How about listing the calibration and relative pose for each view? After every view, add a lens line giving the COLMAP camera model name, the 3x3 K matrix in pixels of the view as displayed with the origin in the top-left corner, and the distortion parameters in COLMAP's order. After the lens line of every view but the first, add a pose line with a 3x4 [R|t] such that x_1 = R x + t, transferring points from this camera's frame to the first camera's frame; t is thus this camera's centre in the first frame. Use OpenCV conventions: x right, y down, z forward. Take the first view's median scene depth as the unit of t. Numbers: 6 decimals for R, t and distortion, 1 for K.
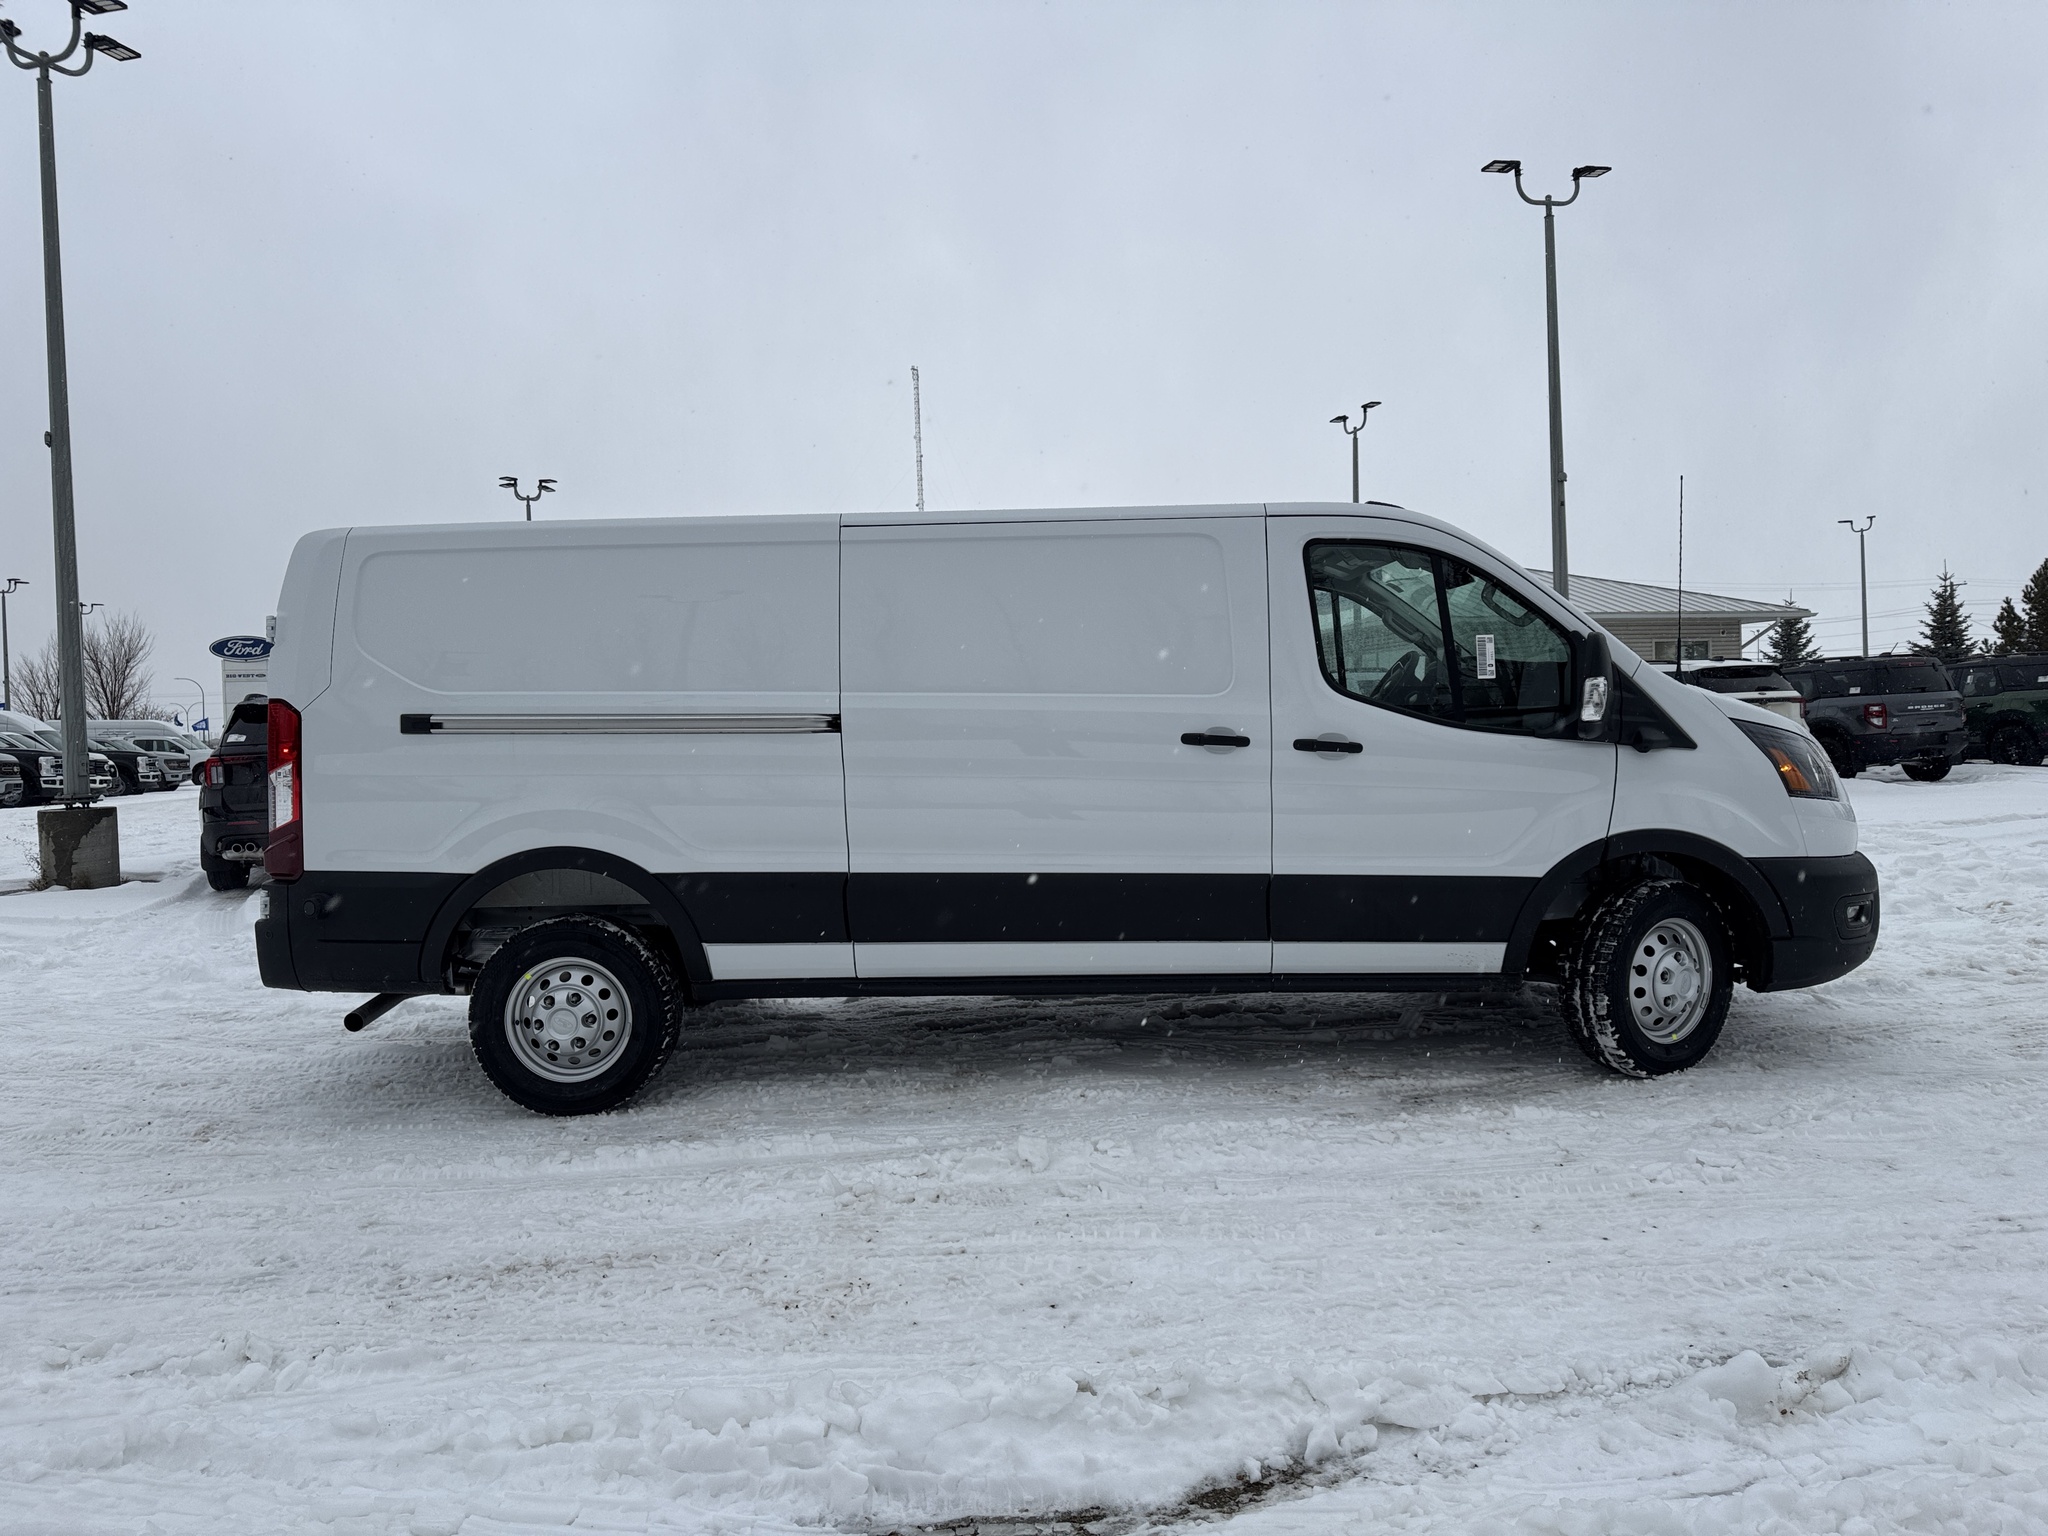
lens RADIAL K [[1436.3, 0, 1024.0], [0, 1436.3, 768.0], [0, 0, 1]] dist [0.015116, -0.003359]
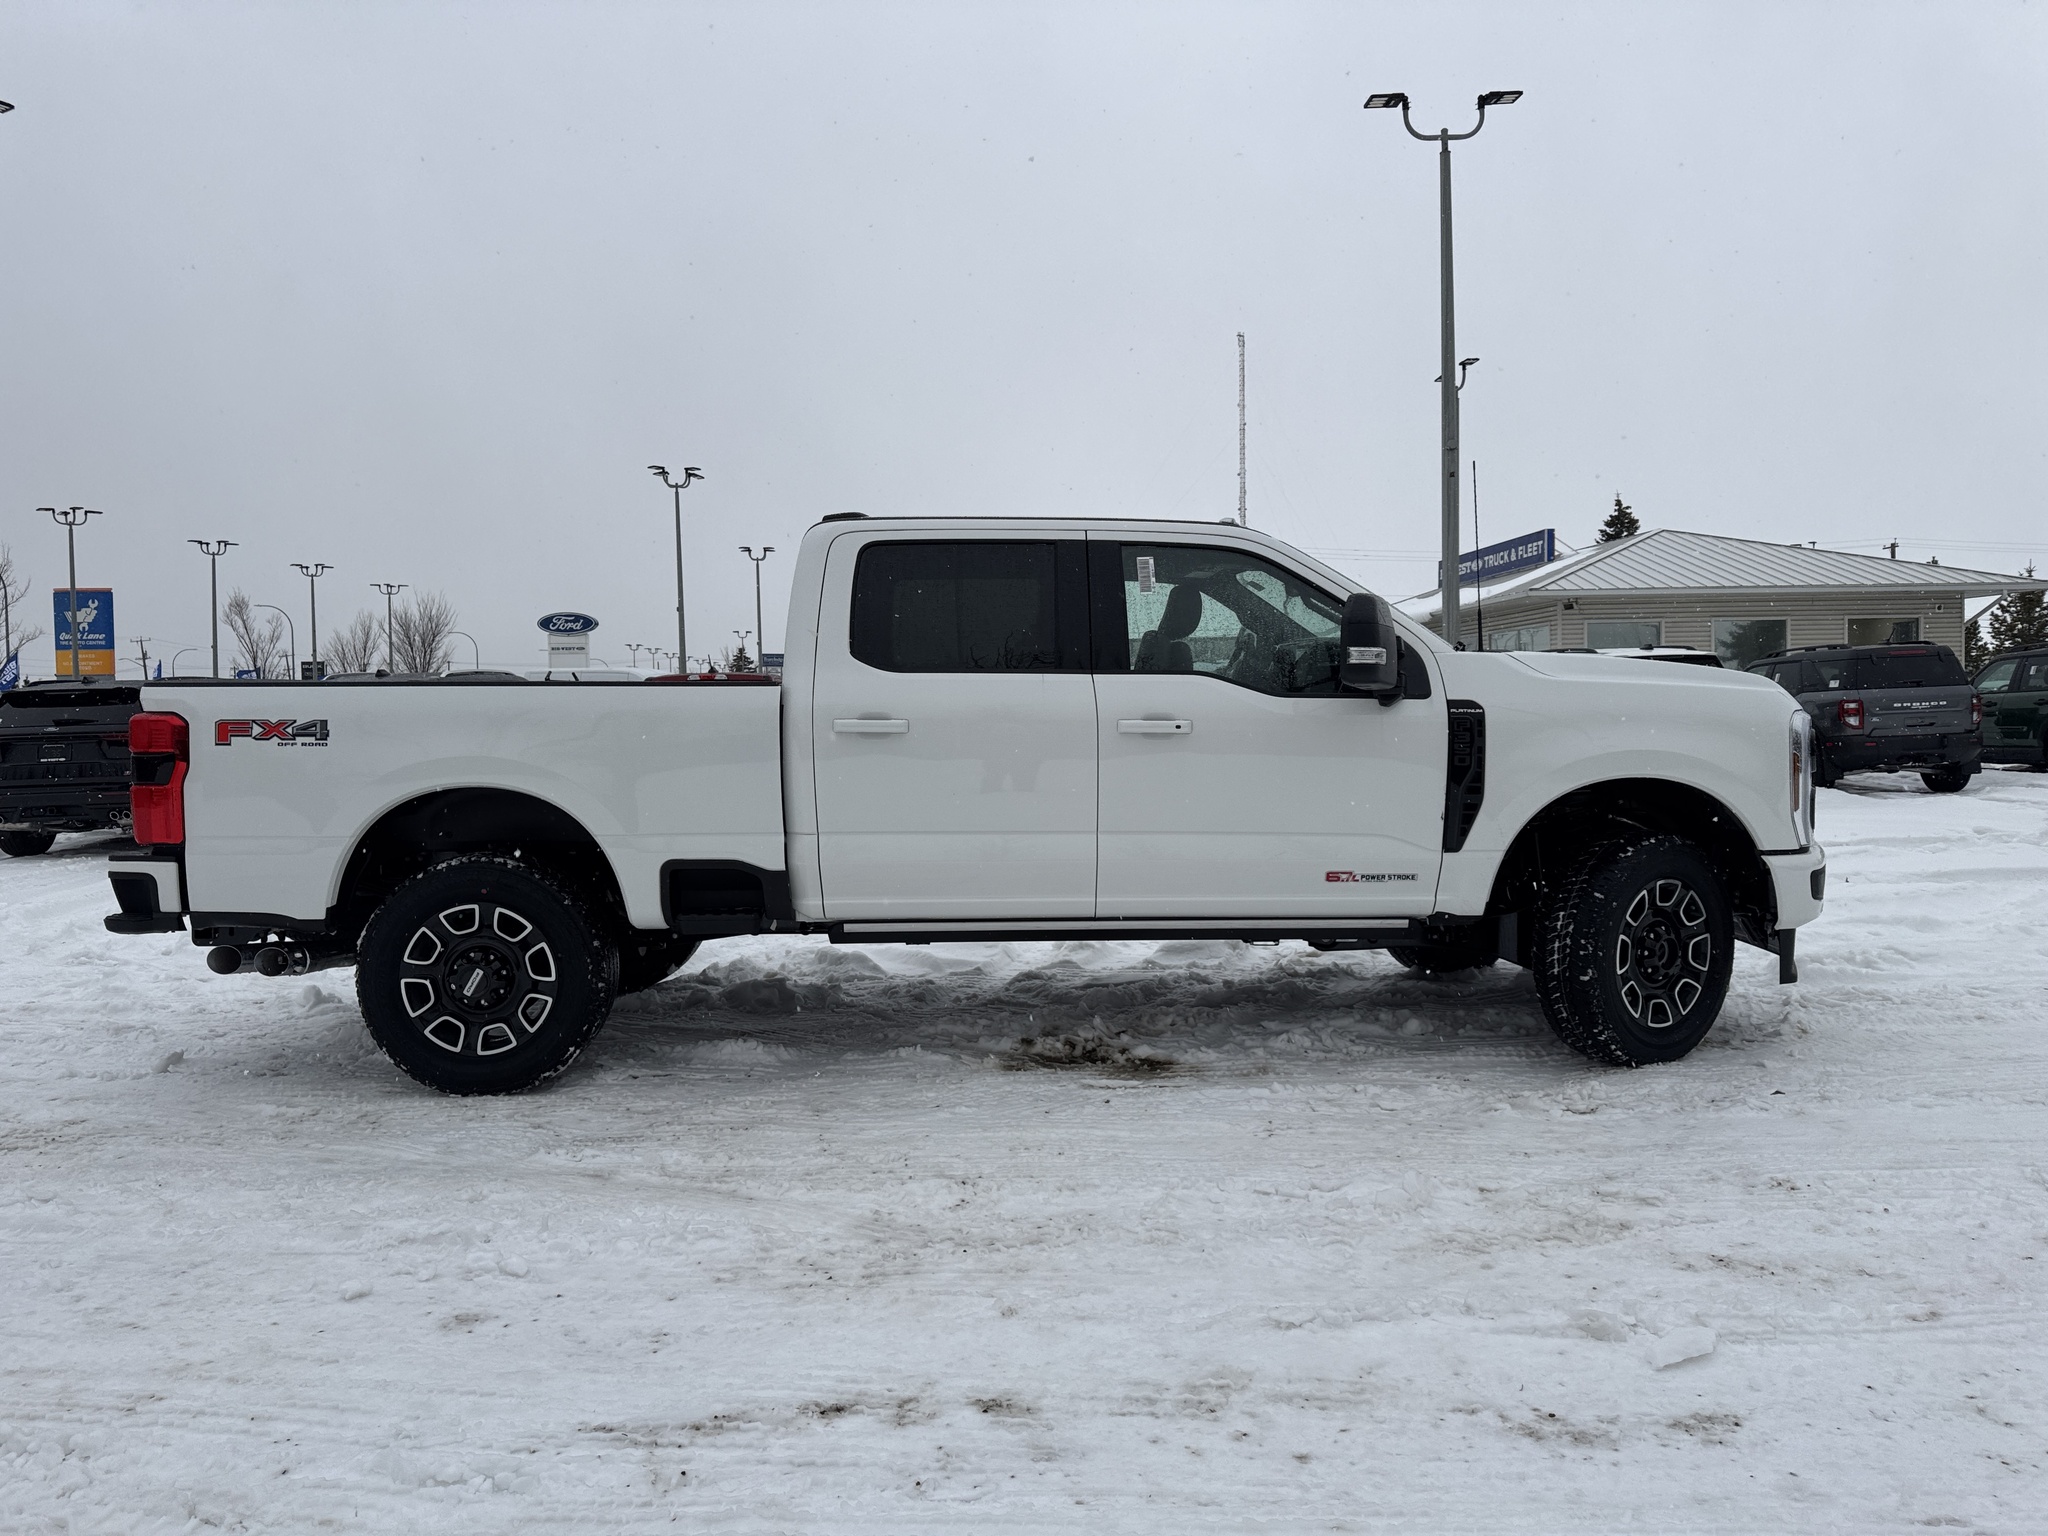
lens RADIAL K [[1436.3, 0, 1024.0], [0, 1436.3, 768.0], [0, 0, 1]] dist [0.015116, -0.003359]
pose [[0.970553, 0.022371, -0.239849, 0.313770], [-0.017563, 0.999600, 0.022164, -0.014454], [0.240249, -0.017299, 0.970557, 0.057112]]
